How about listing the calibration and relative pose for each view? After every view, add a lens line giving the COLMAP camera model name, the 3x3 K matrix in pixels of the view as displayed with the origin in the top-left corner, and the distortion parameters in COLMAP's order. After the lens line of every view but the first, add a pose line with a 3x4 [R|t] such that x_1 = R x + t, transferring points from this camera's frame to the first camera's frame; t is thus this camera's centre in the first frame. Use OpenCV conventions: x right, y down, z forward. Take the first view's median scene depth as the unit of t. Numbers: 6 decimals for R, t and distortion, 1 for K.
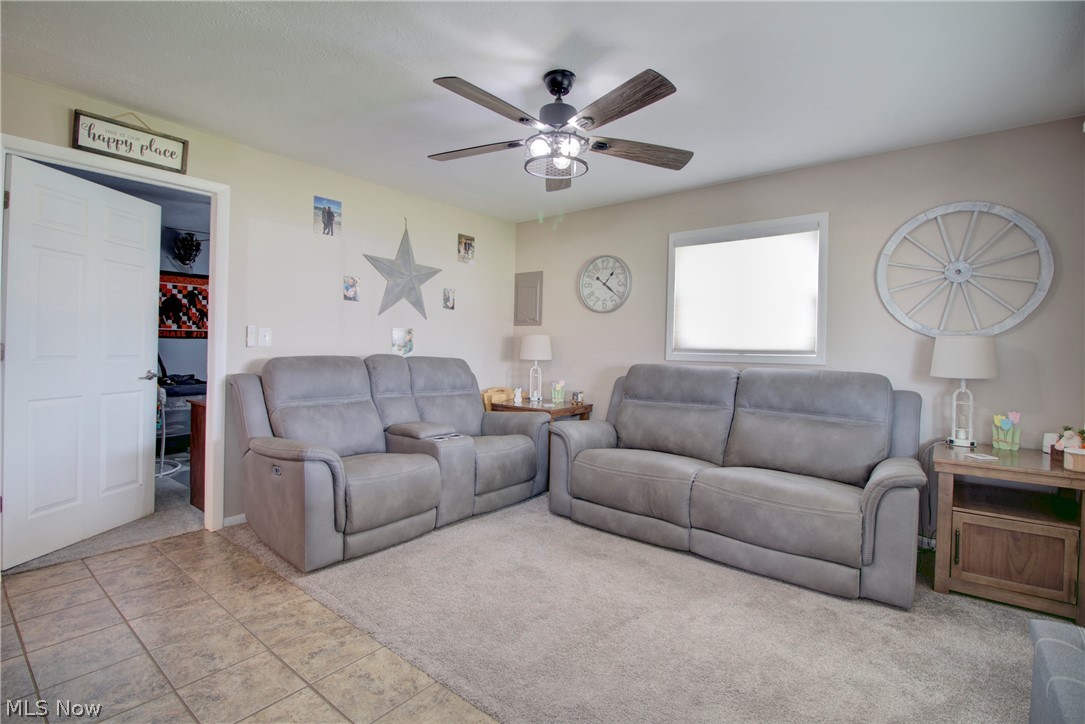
lens RADIAL K [[496.6, 0, 538.0], [0, 496.6, 349.4], [0, 0, 1]] dist [-0.002561, -0.012436]
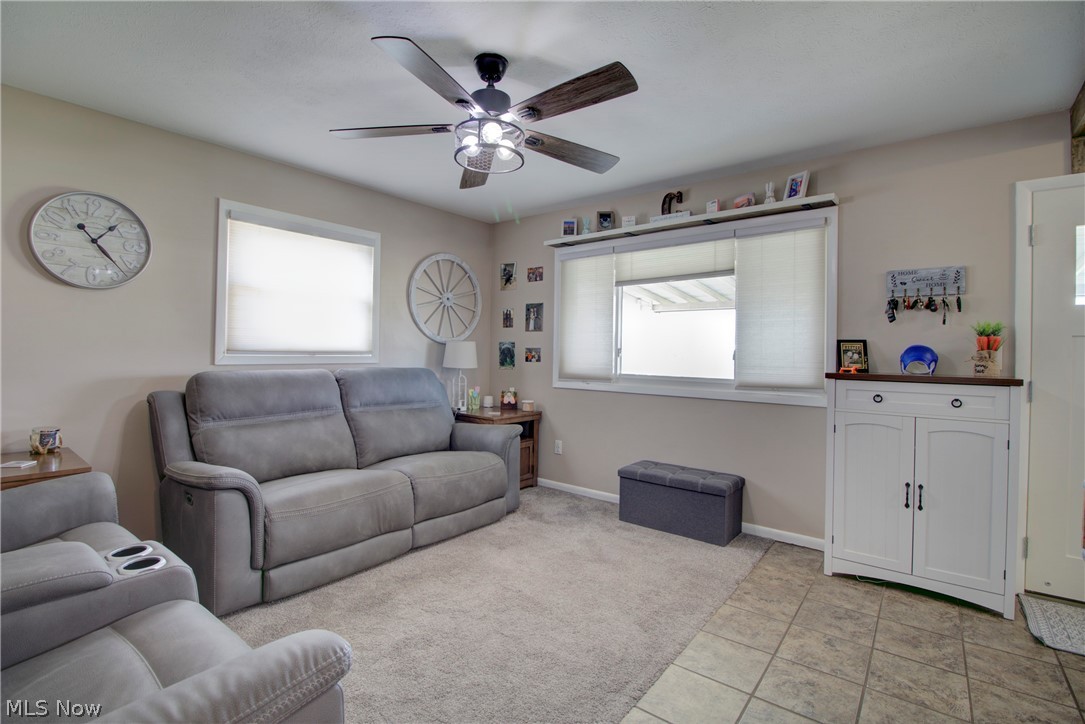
lens RADIAL K [[496.6, 0, 538.0], [0, 496.6, 349.4], [0, 0, 1]] dist [-0.002561, -0.012436]
pose [[0.002123, -0.010542, 0.999942, -0.632394], [-0.008966, 0.999904, 0.010560, -0.018354], [-0.999958, -0.008988, 0.002028, 0.649579]]
